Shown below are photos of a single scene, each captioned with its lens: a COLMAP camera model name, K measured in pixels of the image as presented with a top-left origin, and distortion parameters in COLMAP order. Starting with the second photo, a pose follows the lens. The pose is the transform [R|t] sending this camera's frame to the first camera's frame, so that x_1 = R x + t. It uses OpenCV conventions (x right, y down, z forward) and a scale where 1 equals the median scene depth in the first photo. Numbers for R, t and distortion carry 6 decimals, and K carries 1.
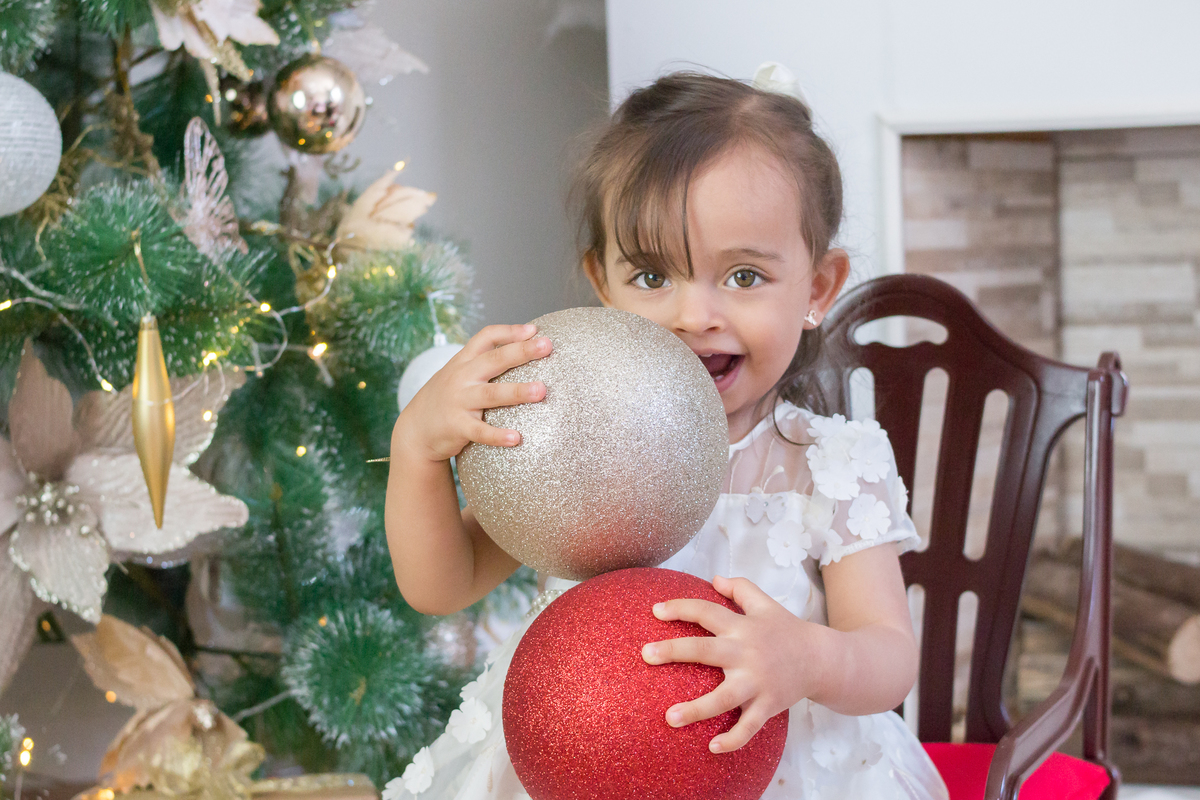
lens RADIAL K [[1988.2, 0, 600.0], [0, 1988.2, 400.0], [0, 0, 1]] dist [-0.102884, -0.108524]
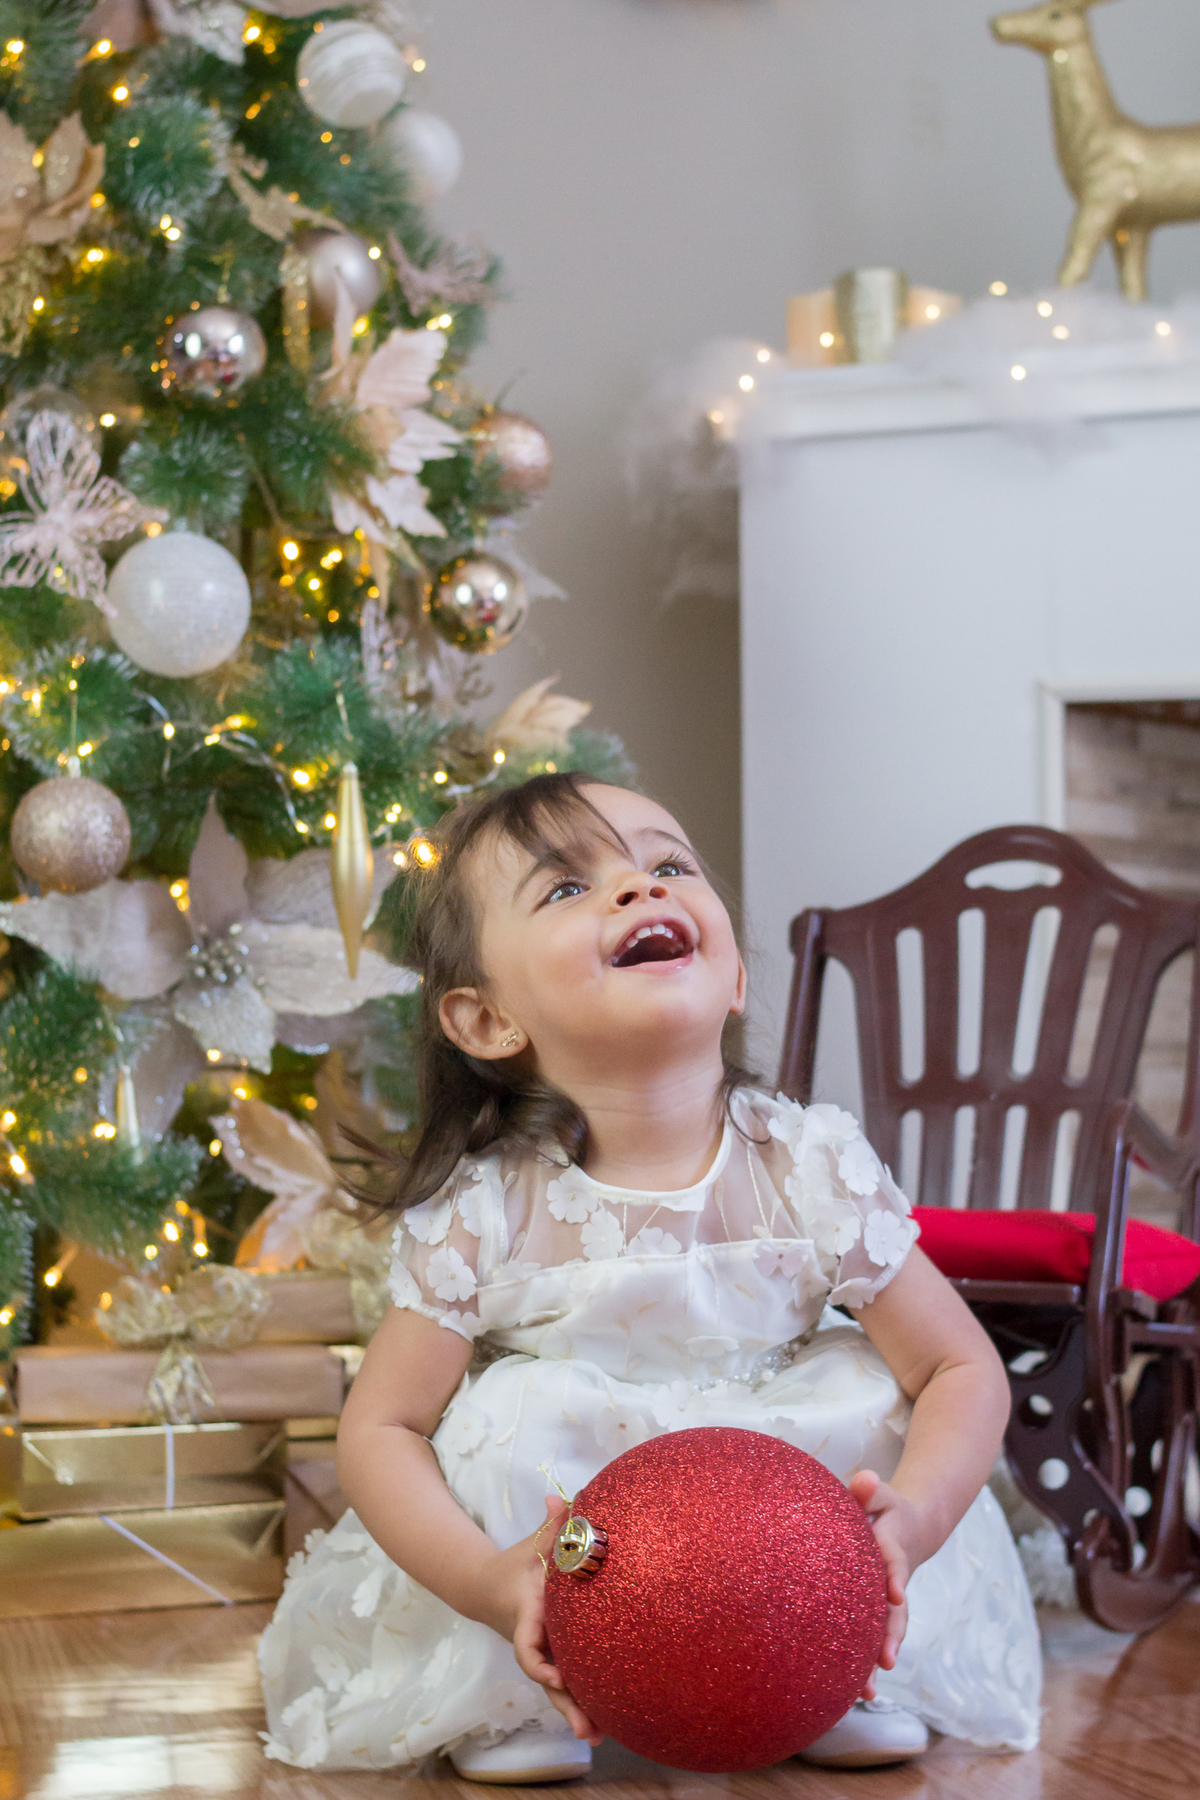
lens RADIAL K [[2982.3, 0, 600.0], [0, 2982.3, 900.0], [0, 0, 1]] dist [-0.102884, -0.108524]
pose [[0.999361, 0.035489, 0.004212, -0.083774], [-0.034563, 0.989738, -0.138648, 0.199570], [-0.009089, 0.138414, 0.990333, -0.442274]]
